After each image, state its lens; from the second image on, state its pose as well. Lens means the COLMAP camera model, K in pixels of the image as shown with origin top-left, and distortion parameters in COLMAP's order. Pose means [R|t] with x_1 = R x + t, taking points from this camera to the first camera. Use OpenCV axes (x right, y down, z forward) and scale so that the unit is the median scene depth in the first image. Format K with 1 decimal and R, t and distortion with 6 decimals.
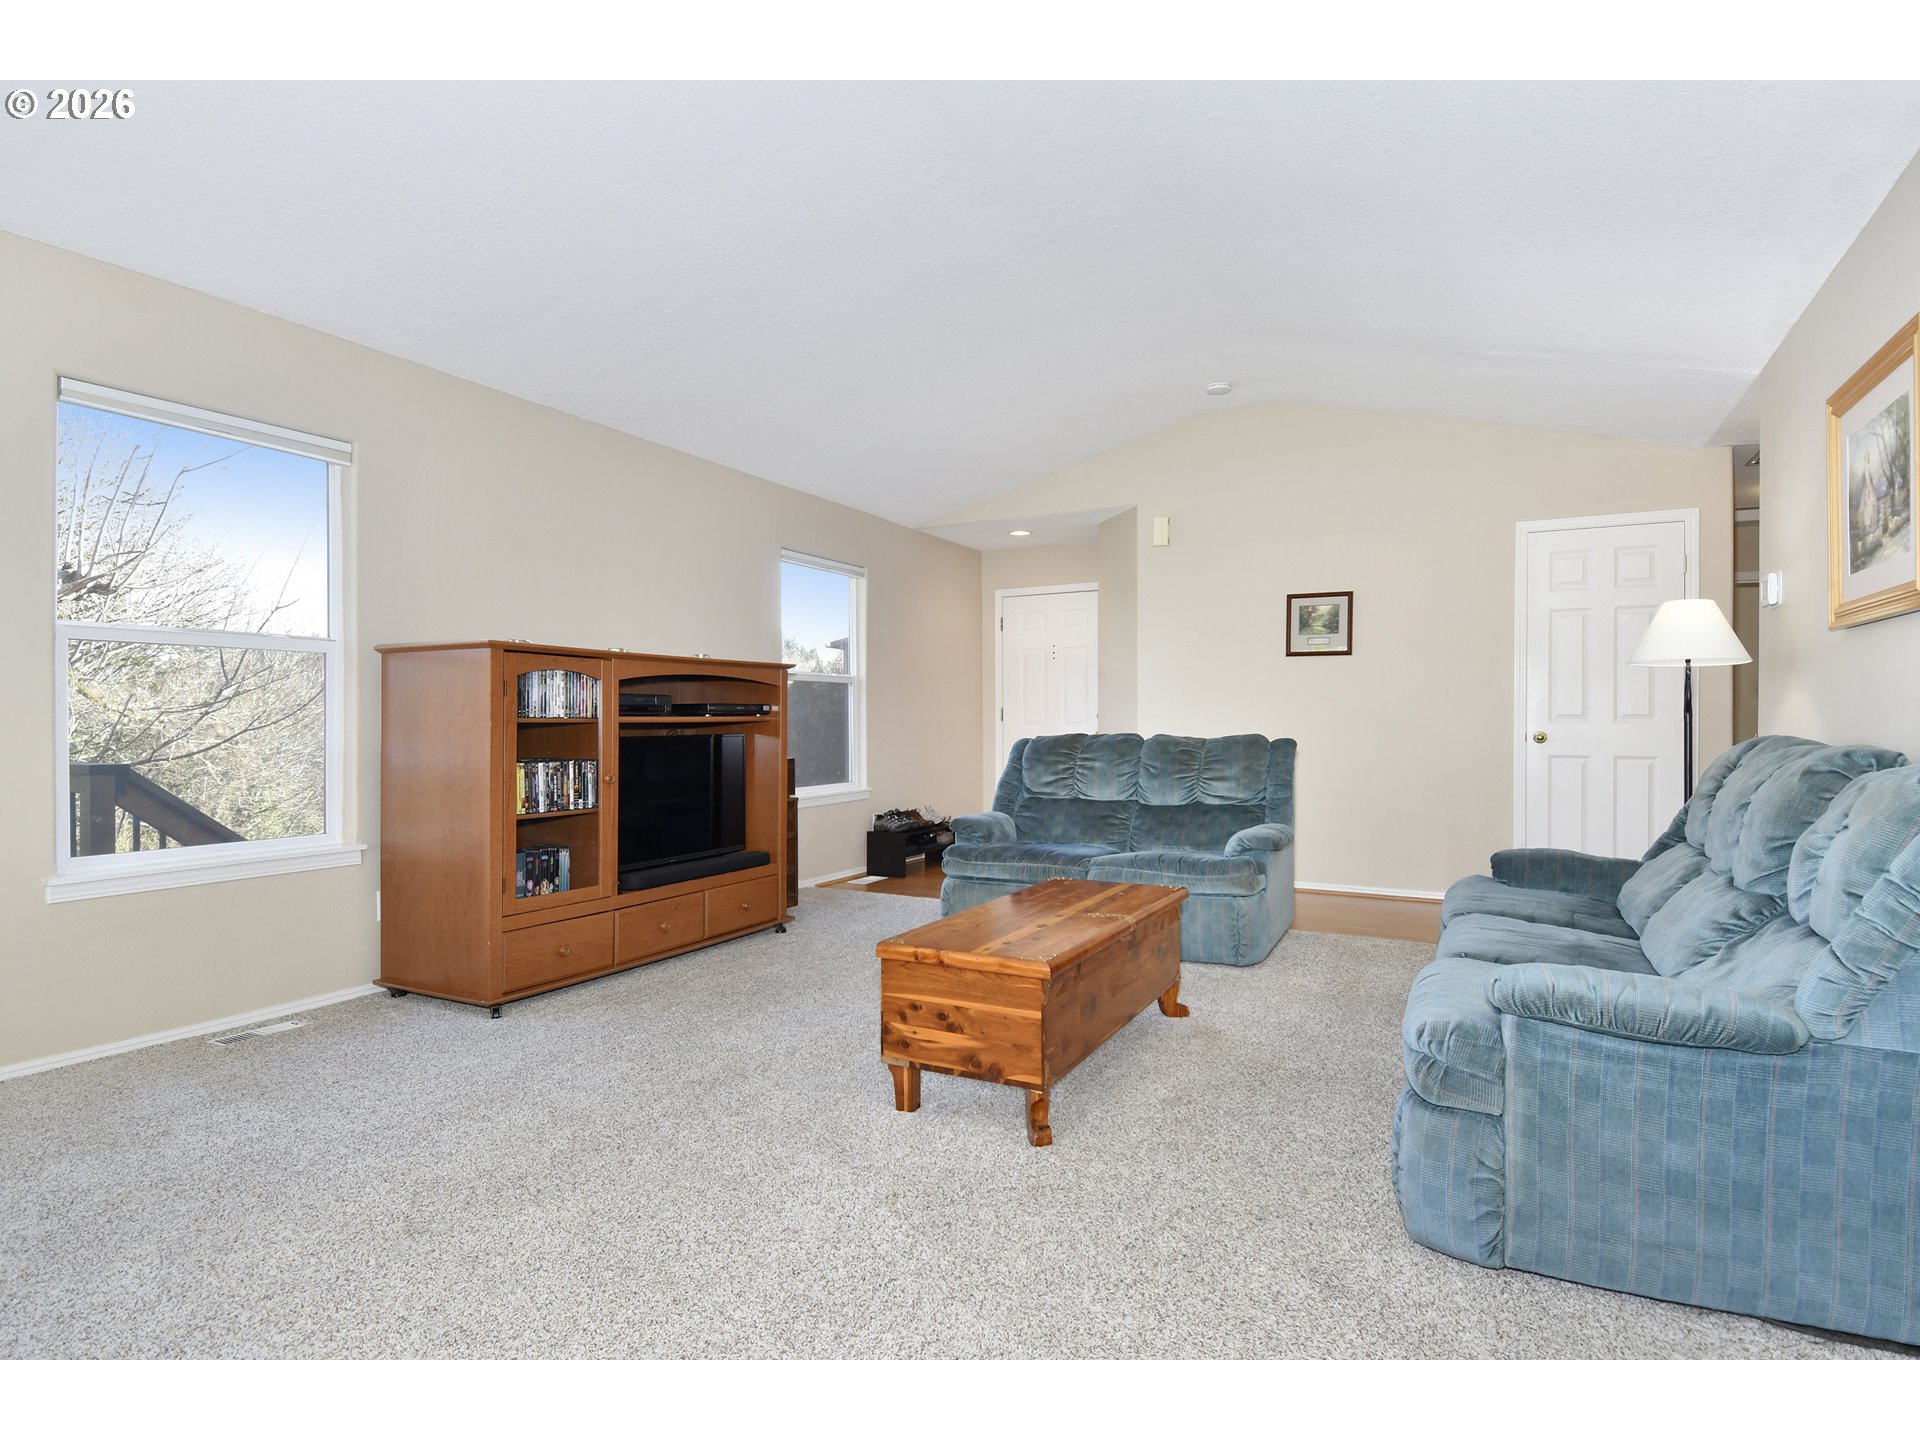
lens RADIAL K [[1006.0, 0, 1015.3], [0, 1006.0, 727.1], [0, 0, 1]] dist [0.043483, -0.058870]
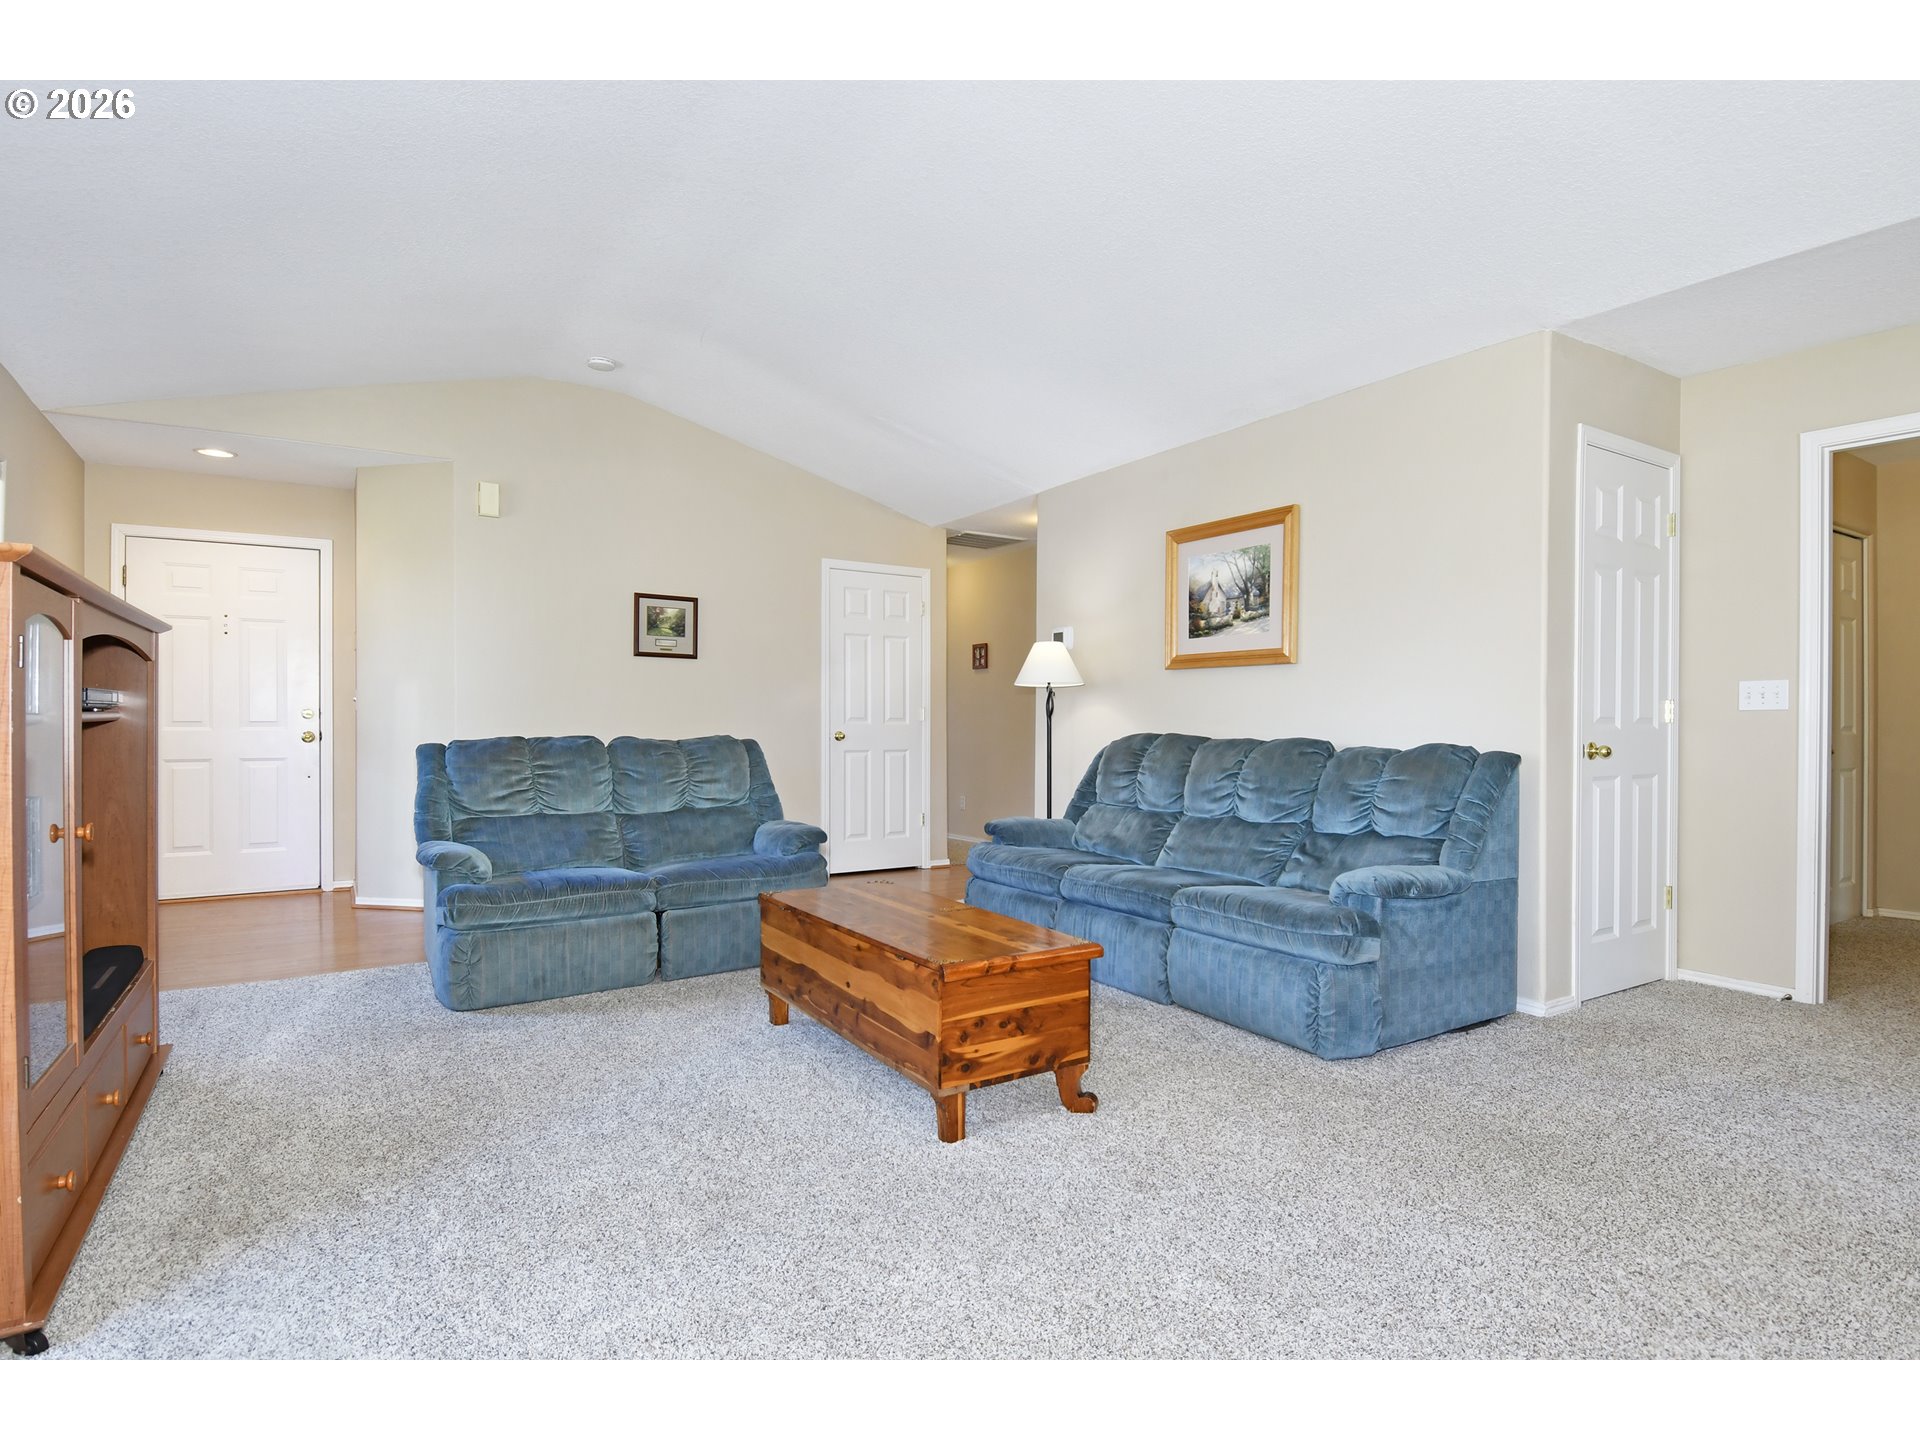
lens RADIAL K [[987.4, 0, 983.0], [0, 987.4, 723.8], [0, 0, 1]] dist [0.010082, -0.000520]
pose [[0.508080, 0.002851, 0.861305, -0.467381], [0.000063, 0.999994, -0.003347, -0.001342], [-0.861310, 0.001755, 0.508077, 0.270608]]
